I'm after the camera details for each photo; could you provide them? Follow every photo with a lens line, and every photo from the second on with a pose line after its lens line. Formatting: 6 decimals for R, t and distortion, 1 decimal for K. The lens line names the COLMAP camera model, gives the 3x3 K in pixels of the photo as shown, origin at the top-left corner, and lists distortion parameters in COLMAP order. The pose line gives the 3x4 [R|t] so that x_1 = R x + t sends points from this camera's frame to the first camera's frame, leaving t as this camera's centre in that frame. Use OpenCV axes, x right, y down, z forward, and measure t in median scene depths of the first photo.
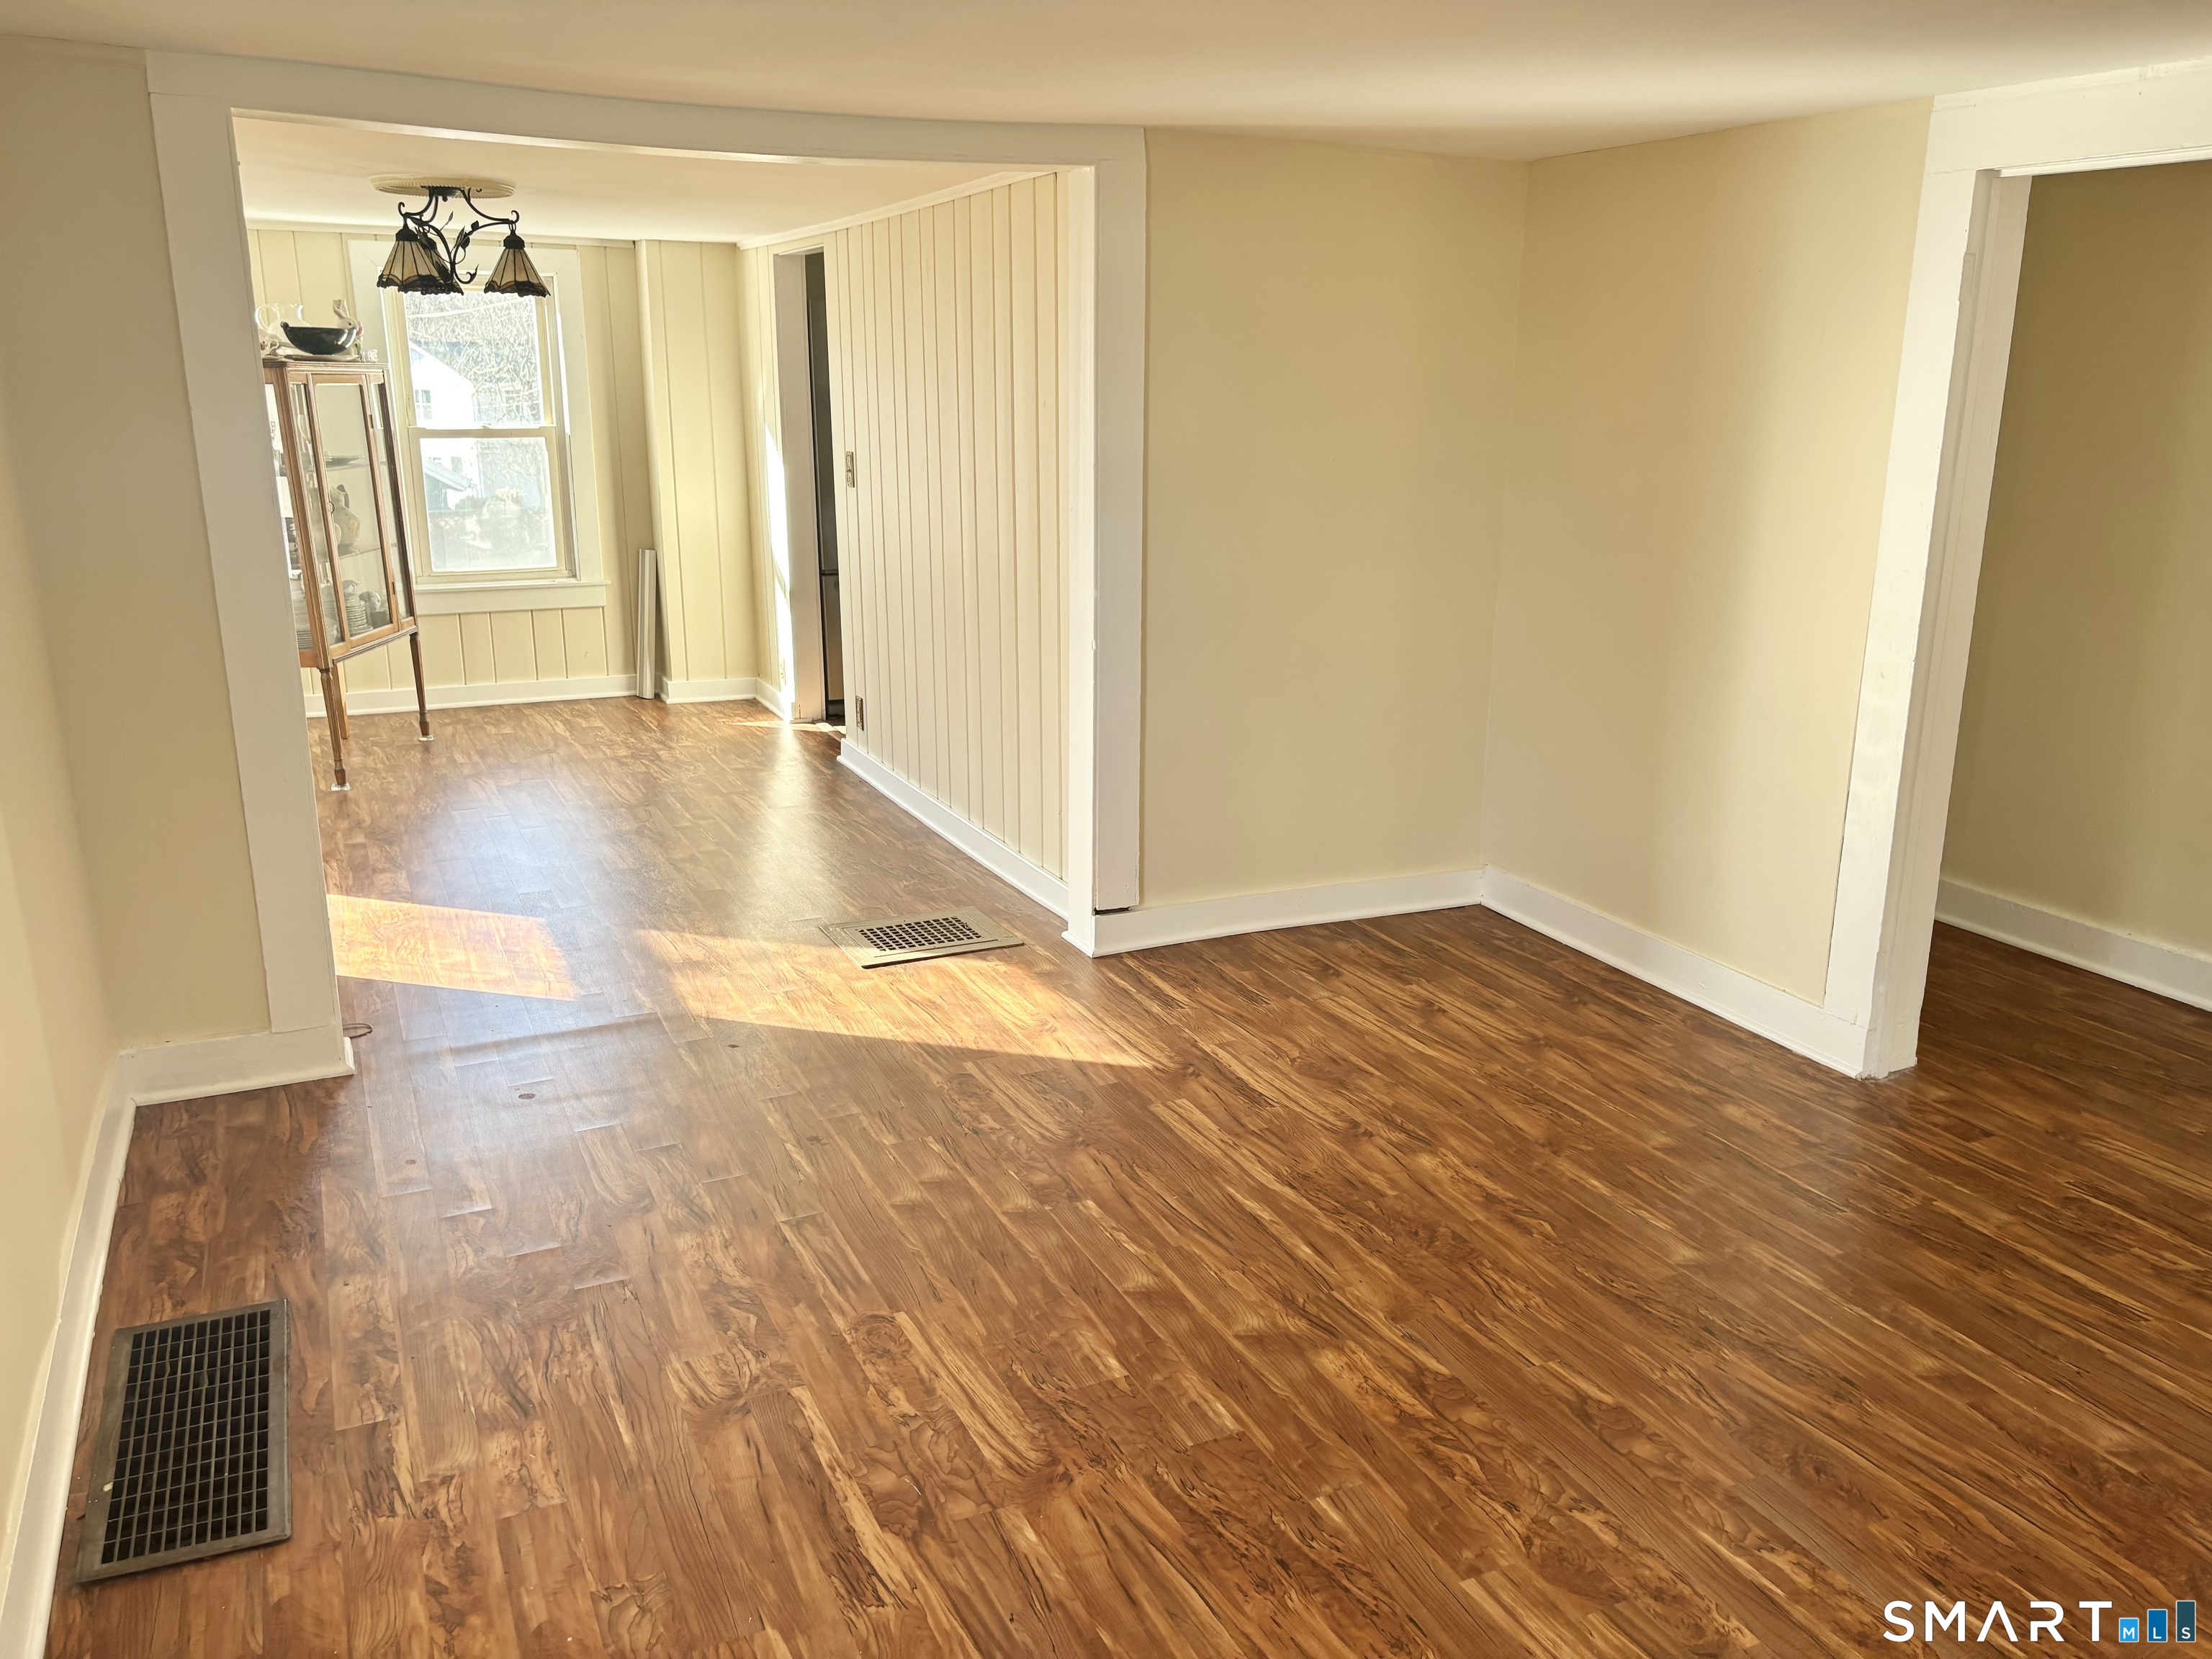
lens RADIAL K [[1741.2, 0, 1106.0], [0, 1741.2, 829.5], [0, 0, 1]] dist [0.037210, 0.012300]
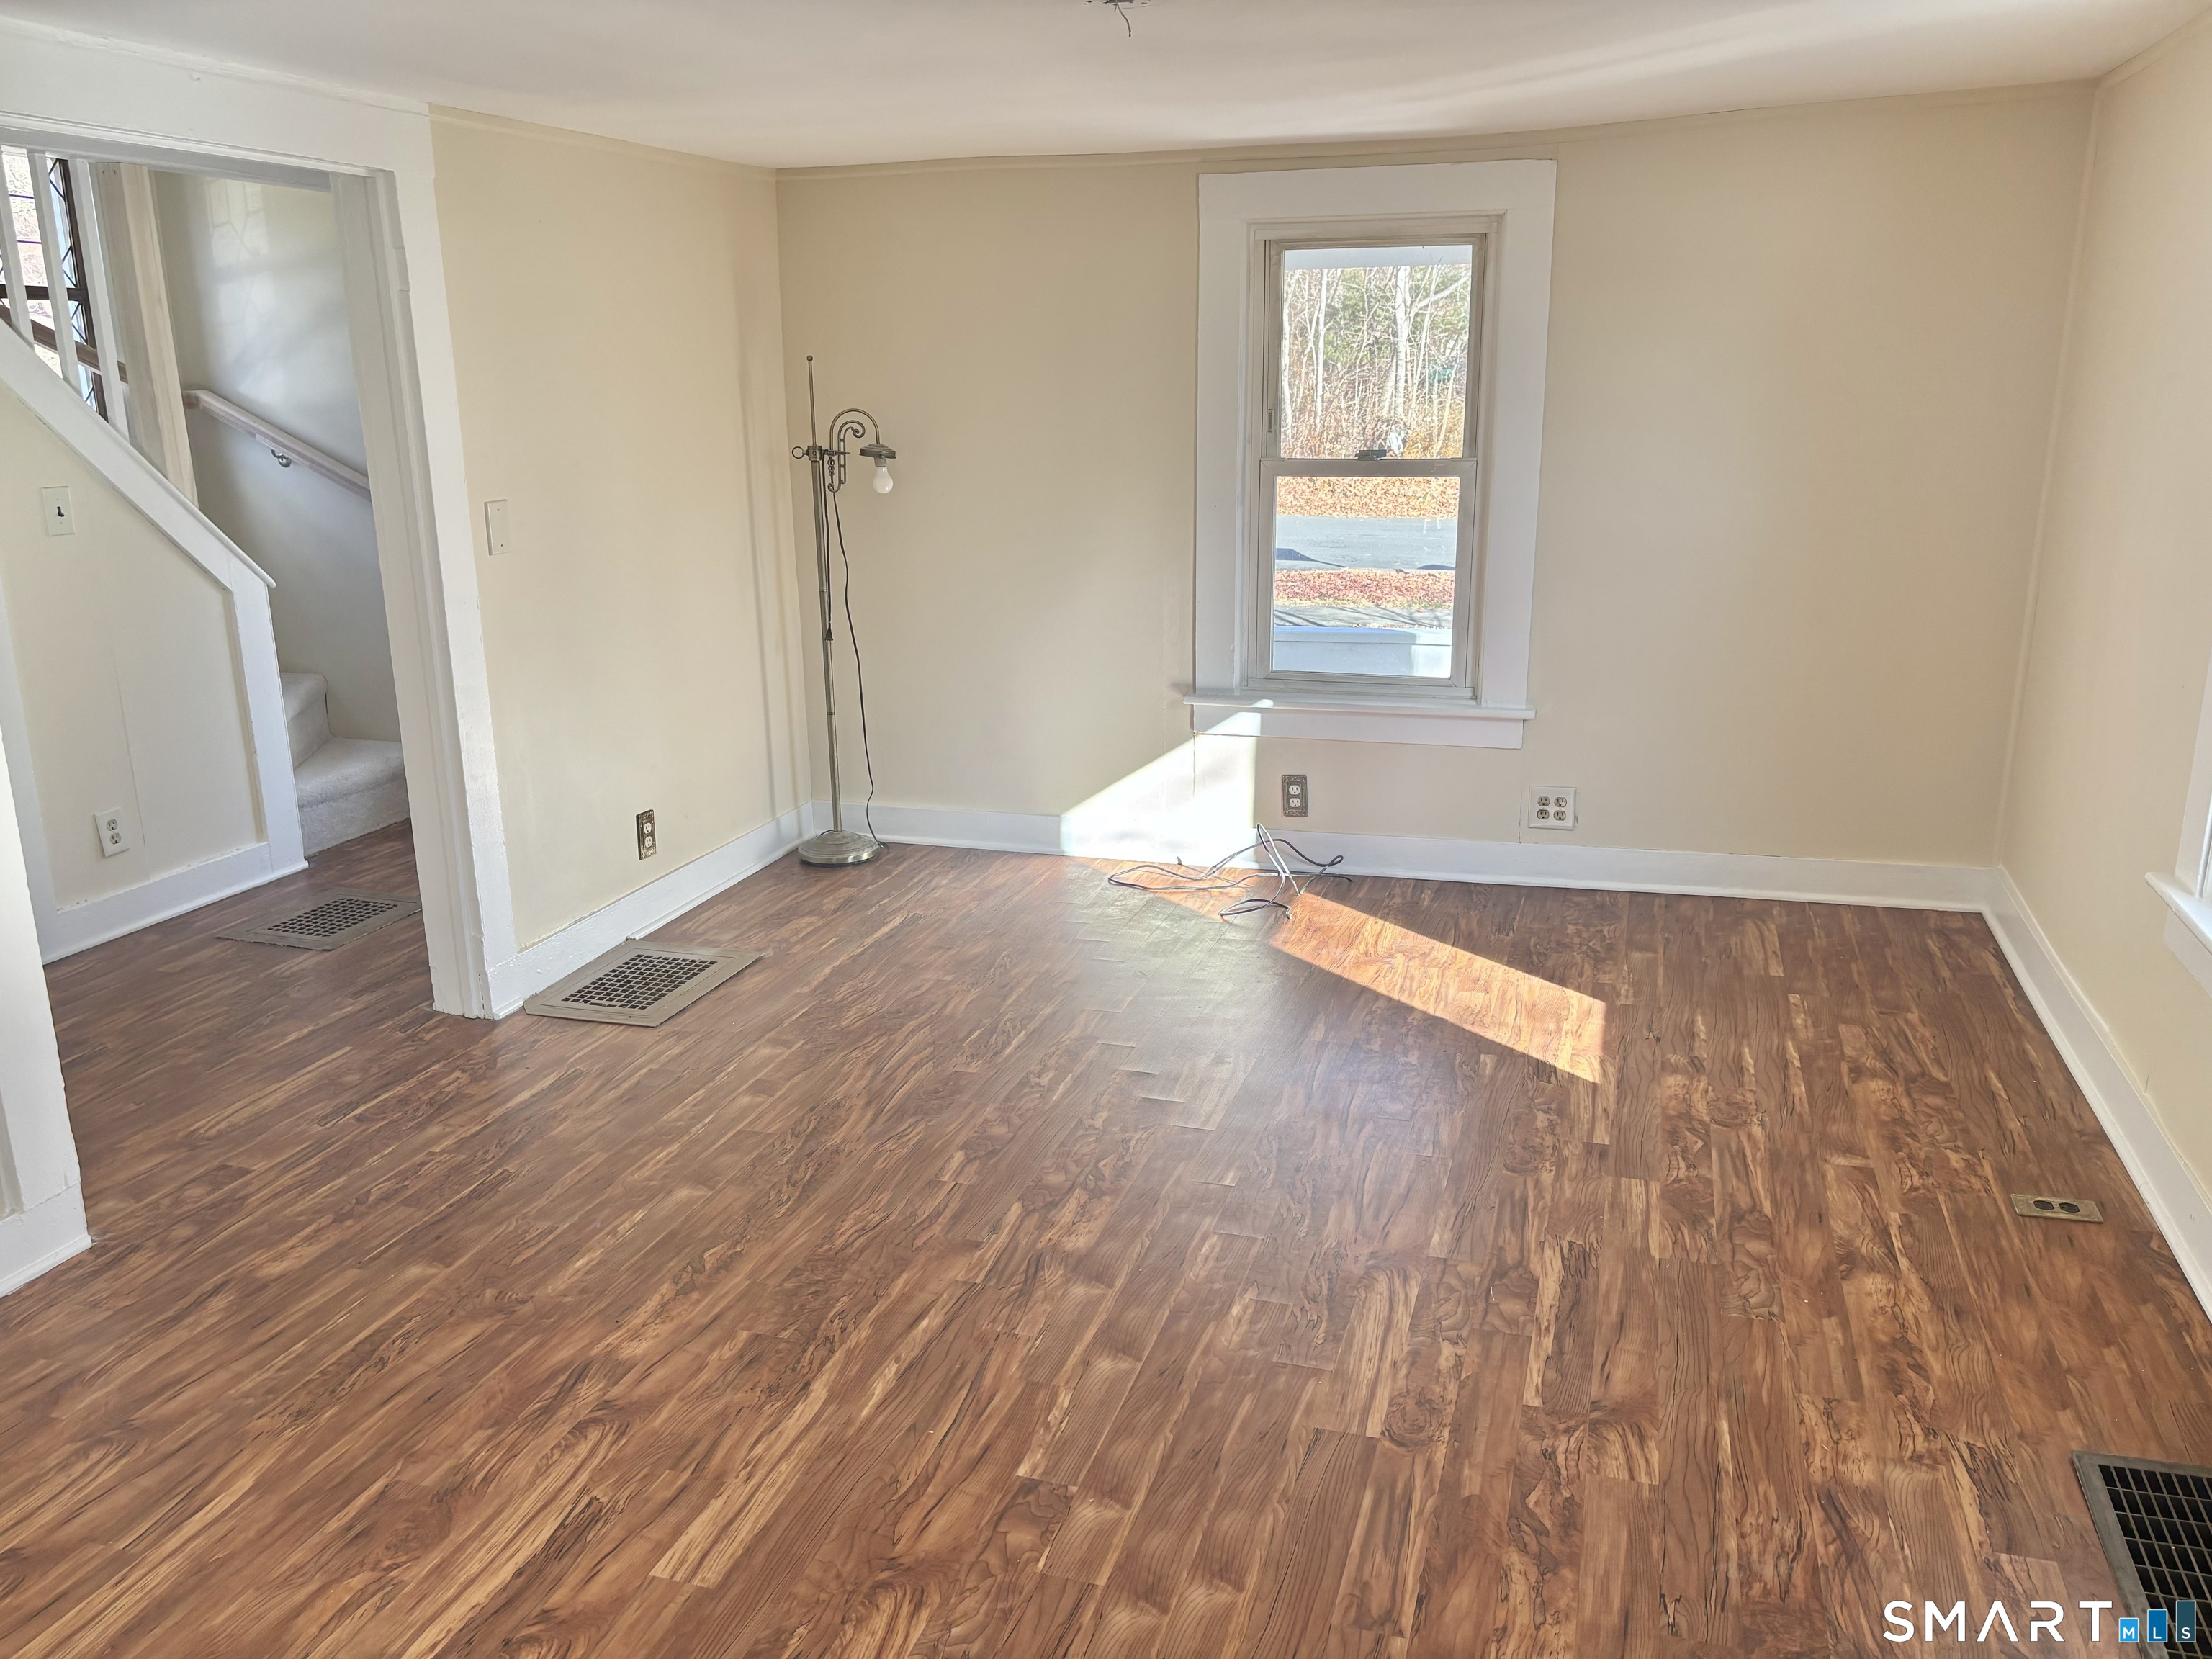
lens RADIAL K [[1741.2, 0, 1106.0], [0, 1741.2, 829.5], [0, 0, 1]] dist [0.037210, 0.012300]
pose [[-0.743237, -0.162993, 0.648870, -0.475767], [0.185197, 0.881846, 0.433648, -0.339632], [-0.642885, 0.442472, -0.625234, 1.343384]]
